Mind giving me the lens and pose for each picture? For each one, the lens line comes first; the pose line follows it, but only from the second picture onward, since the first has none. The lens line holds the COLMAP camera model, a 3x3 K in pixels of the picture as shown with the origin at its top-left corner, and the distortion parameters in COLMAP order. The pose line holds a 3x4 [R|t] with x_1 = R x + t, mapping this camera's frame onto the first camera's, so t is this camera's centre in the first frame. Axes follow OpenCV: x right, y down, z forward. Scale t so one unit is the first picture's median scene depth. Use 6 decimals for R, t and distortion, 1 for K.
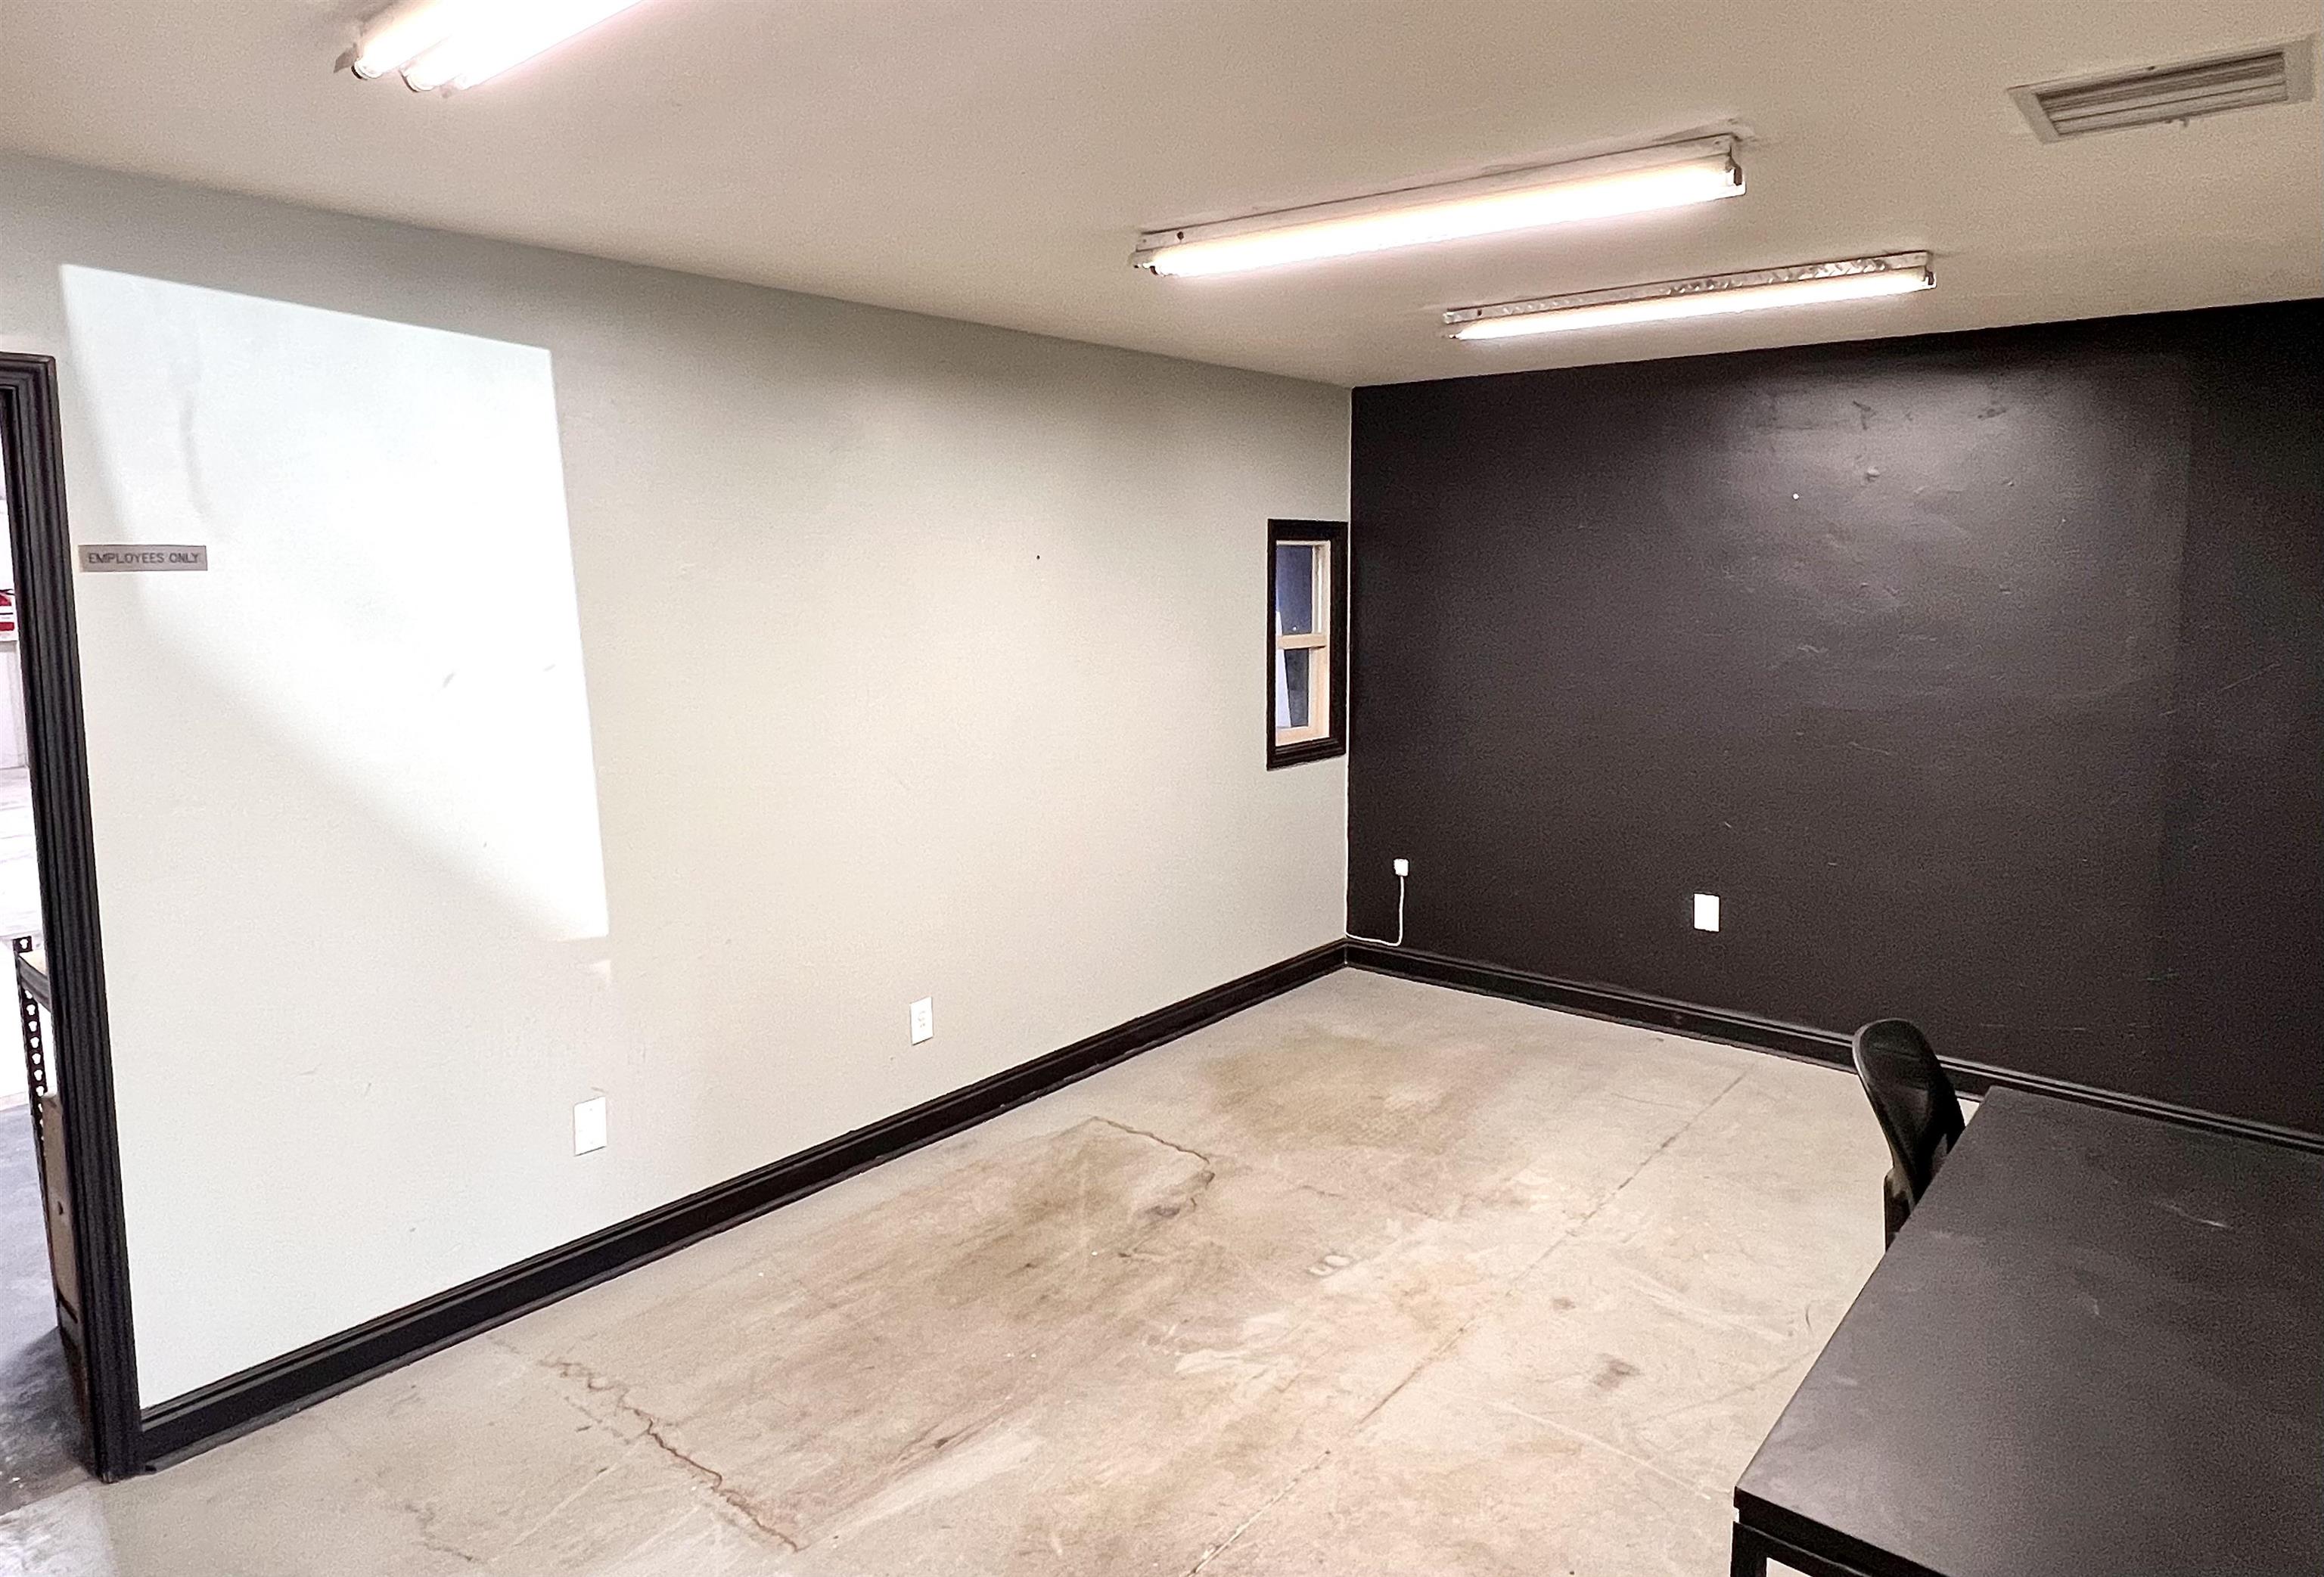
lens RADIAL K [[1389.6, 0, 1164.1], [0, 1389.6, 802.0], [0, 0, 1]] dist [-0.004271, 0.000134]
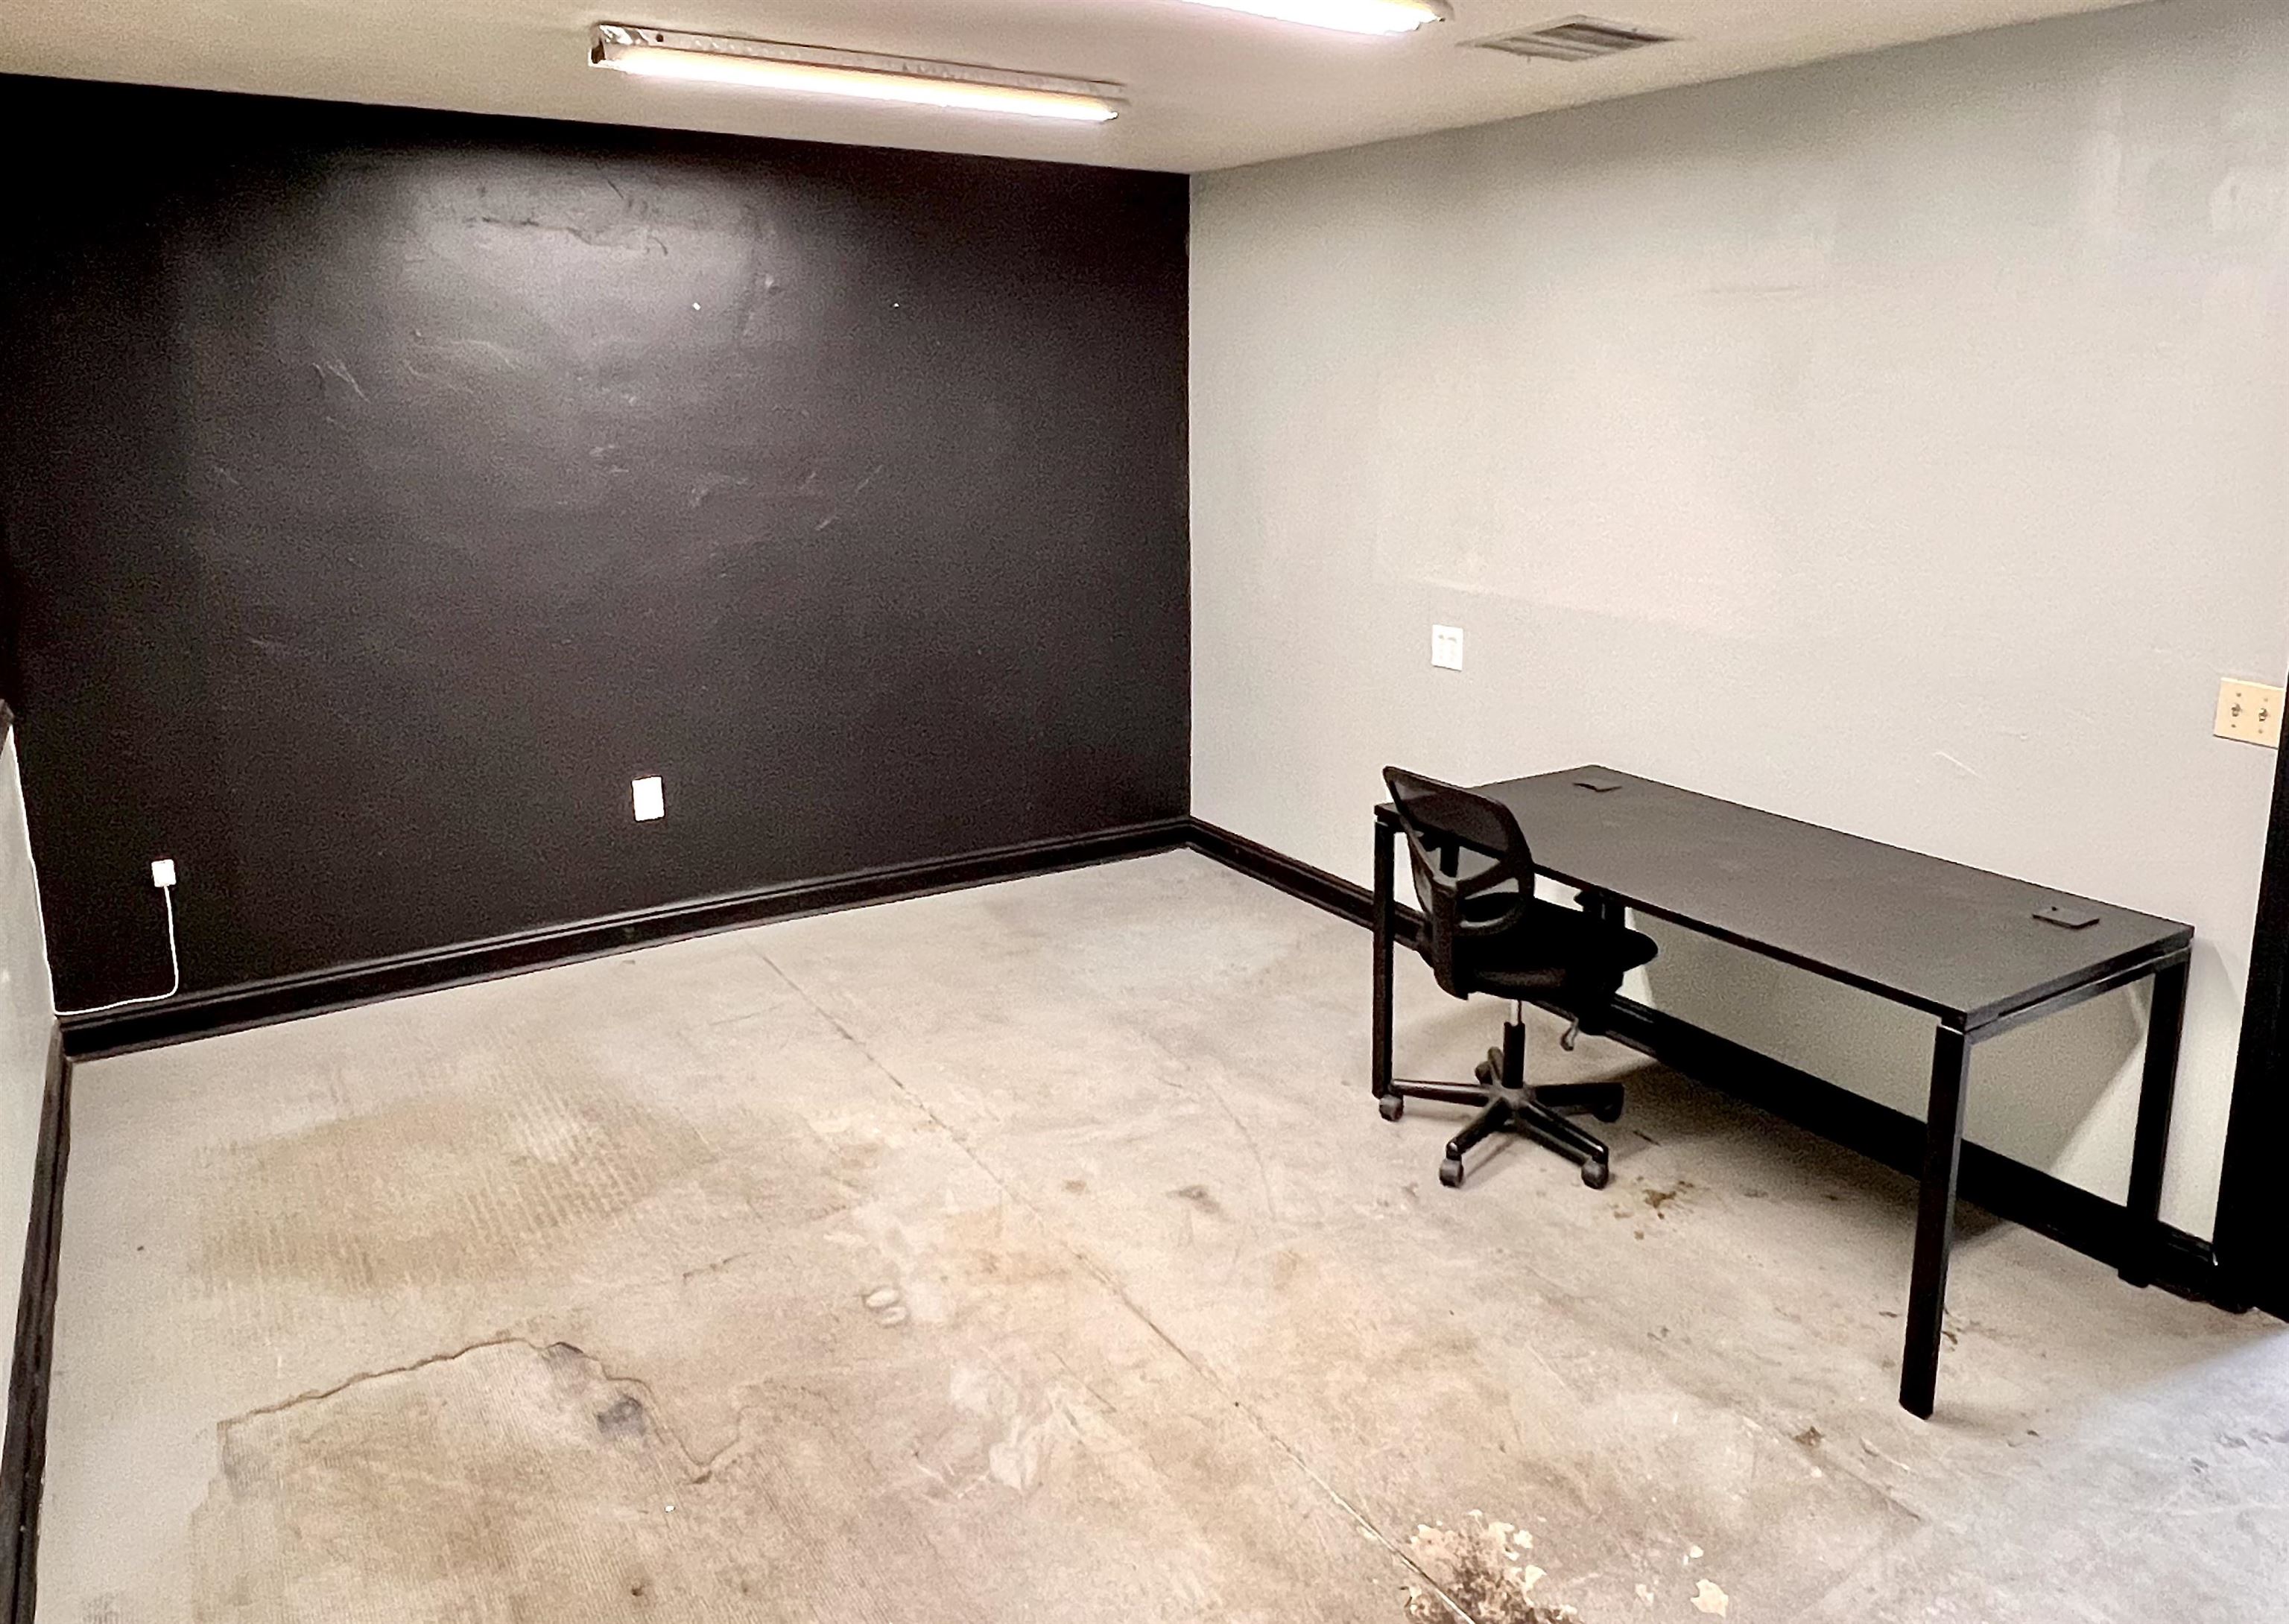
lens RADIAL K [[1585.3, 0, 1151.1], [0, 1585.3, 795.1], [0, 0, 1]] dist [0.009193, 0.003287]
pose [[0.282348, -0.248110, 0.926672, -0.548181], [0.165194, 0.964121, 0.207804, -0.096283], [-0.944982, 0.094407, 0.313204, 0.509504]]
